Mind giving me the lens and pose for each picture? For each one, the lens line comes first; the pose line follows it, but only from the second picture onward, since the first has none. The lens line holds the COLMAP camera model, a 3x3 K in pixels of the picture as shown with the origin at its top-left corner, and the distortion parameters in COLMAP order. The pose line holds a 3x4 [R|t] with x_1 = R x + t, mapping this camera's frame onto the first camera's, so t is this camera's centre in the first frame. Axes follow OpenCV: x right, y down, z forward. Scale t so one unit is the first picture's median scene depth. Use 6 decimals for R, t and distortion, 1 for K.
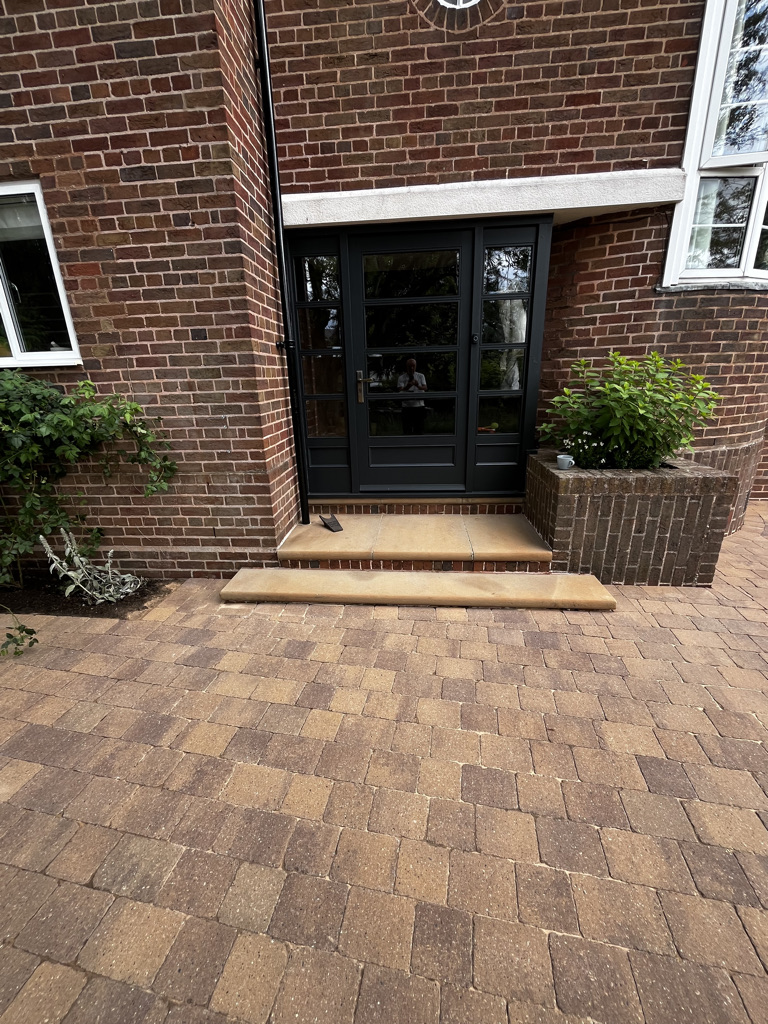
lens RADIAL K [[408.7, 0, 384.0], [0, 408.7, 512.0], [0, 0, 1]] dist [-0.004456, 0.000201]
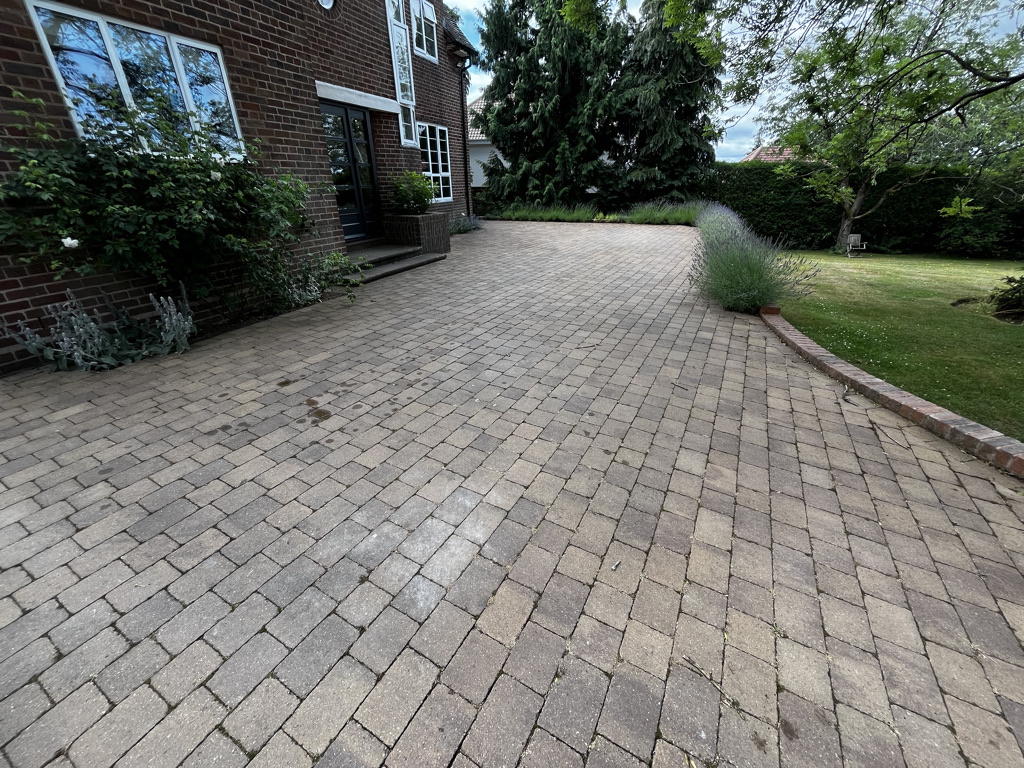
lens RADIAL K [[408.7, 0, 509.4], [0, 408.7, 384.5], [0, 0, 1]] dist [-0.004456, 0.000201]
pose [[0.293862, -0.405192, 0.865716, -2.363587], [0.293919, 0.900128, 0.321529, 0.244661], [-0.909537, 0.159965, 0.383607, -0.490693]]
